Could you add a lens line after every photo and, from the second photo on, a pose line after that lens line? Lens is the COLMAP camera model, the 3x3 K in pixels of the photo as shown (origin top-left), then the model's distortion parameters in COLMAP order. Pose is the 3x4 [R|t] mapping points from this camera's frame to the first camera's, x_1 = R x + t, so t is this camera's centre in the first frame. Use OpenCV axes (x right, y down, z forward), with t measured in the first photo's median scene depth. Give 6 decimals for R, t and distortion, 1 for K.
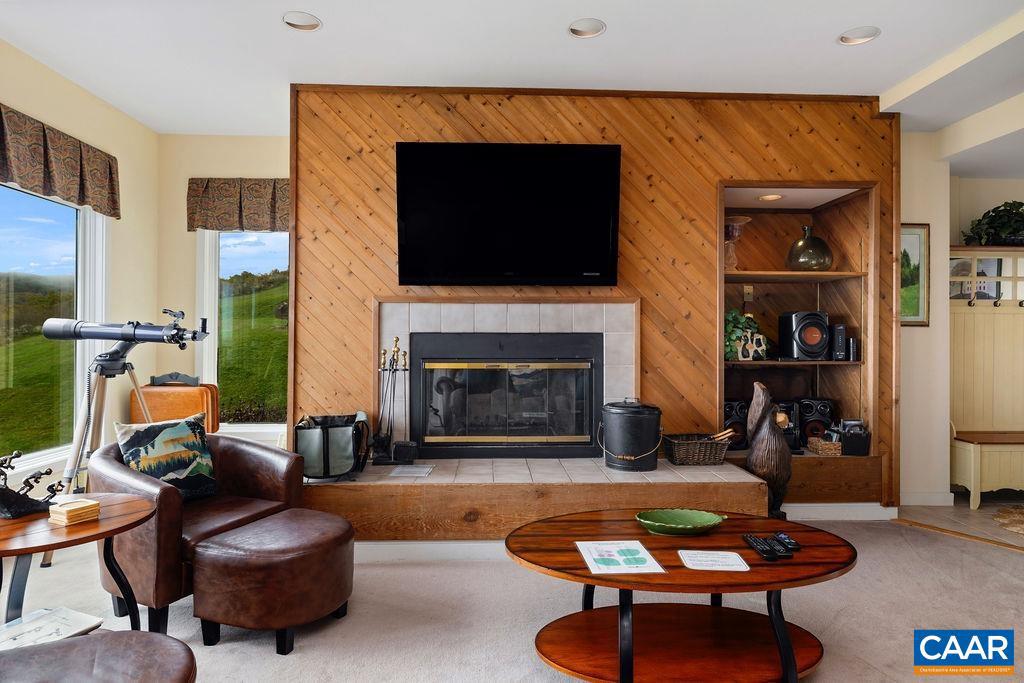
lens RADIAL K [[588.8, 0, 512.0], [0, 588.8, 341.5], [0, 0, 1]] dist [0.006571, 0.000438]
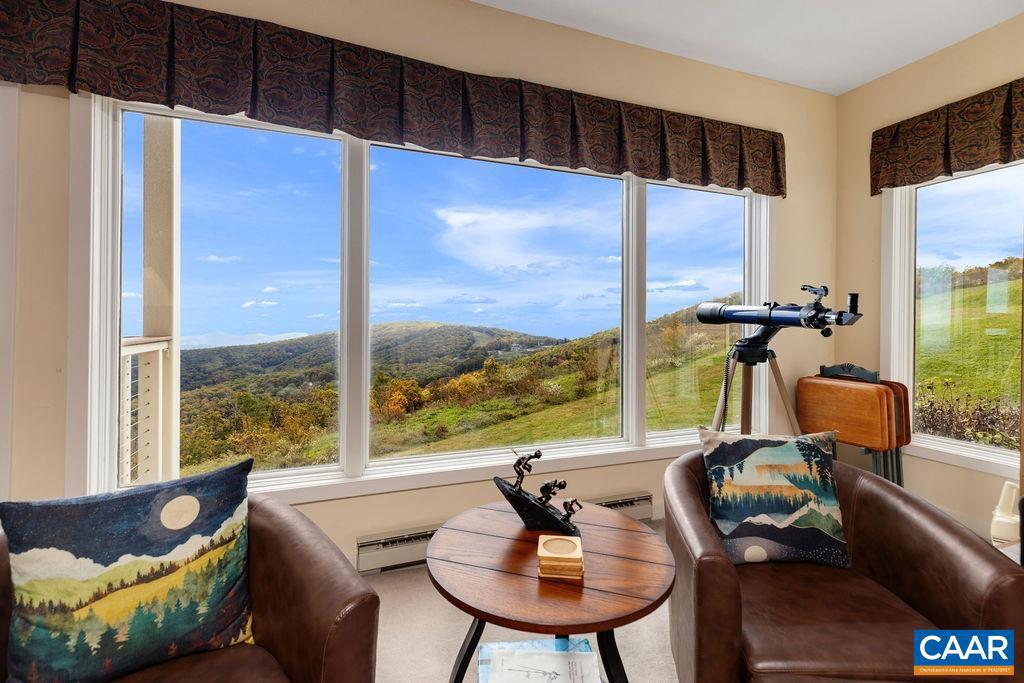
lens RADIAL K [[464.6, 0, 510.7], [0, 464.6, 320.8], [0, 0, 1]] dist [0.000512, 0.000263]
pose [[0.319034, -0.006650, -0.947720, -0.109646], [-0.009779, 0.999899, -0.010308, 0.003262], [0.947693, 0.012557, 0.318937, 0.381489]]
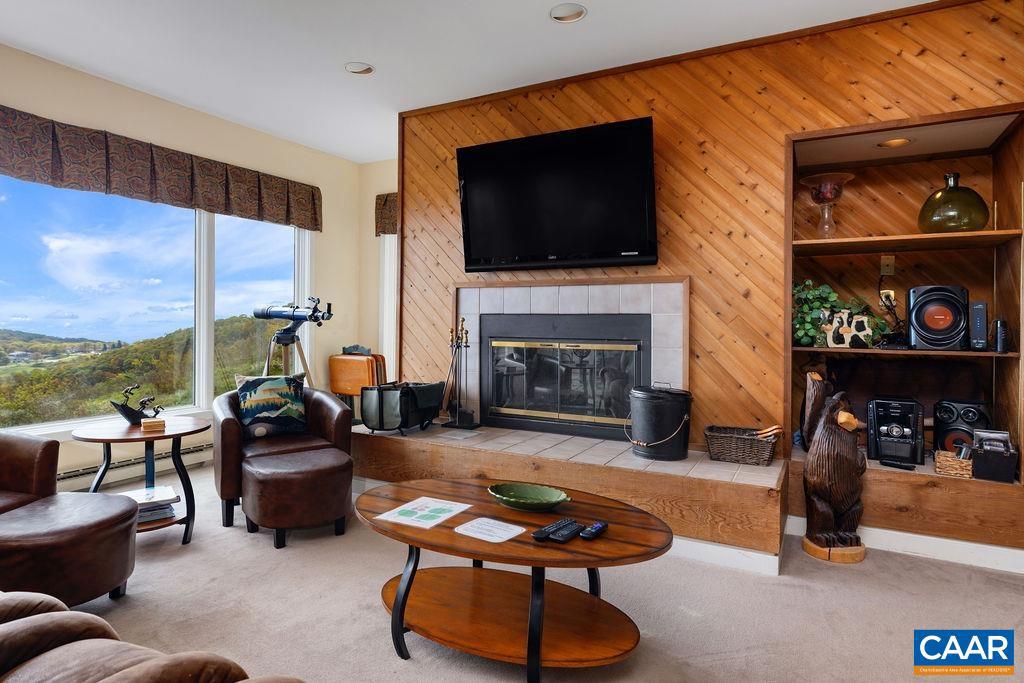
lens RADIAL K [[583.2, 0, 511.8], [0, 583.2, 325.8], [0, 0, 1]] dist [0.004533, 0.000169]
pose [[0.857994, 0.008683, -0.513586, 0.454785], [-0.008929, 0.999958, 0.001988, 0.004996], [0.513582, 0.002880, 0.858036, 0.070315]]
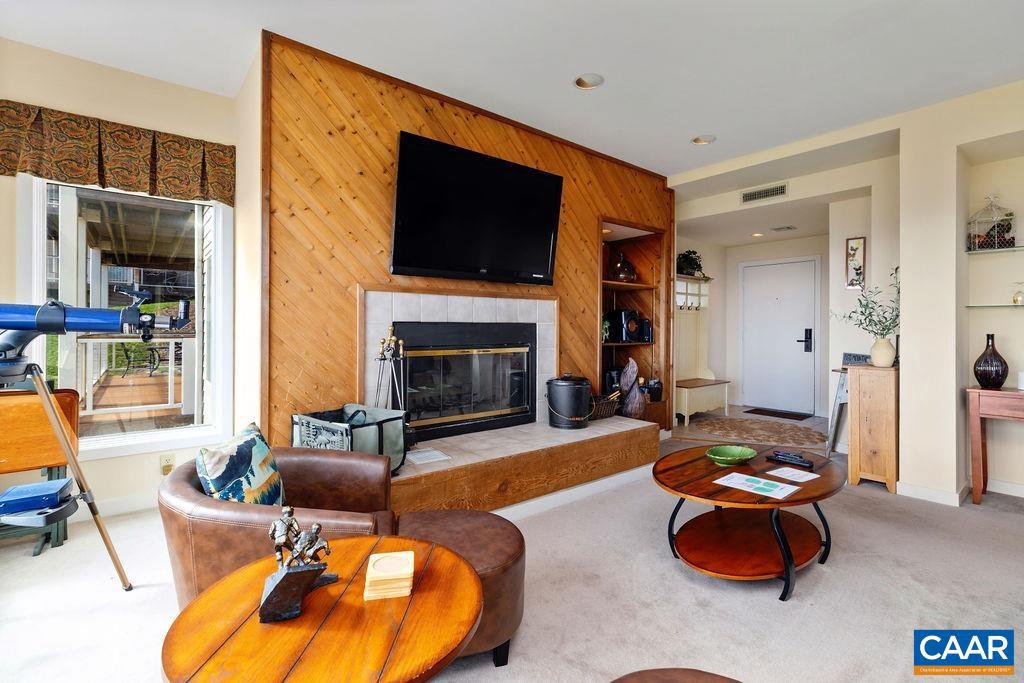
lens RADIAL K [[459.6, 0, 511.7], [0, 459.6, 334.7], [0, 0, 1]] dist [0.000355, 0.000119]
pose [[0.807624, -0.007794, 0.589647, -0.474684], [0.000896, 0.999928, 0.011989, -0.001586], [-0.589697, -0.009154, 0.807572, 0.240960]]
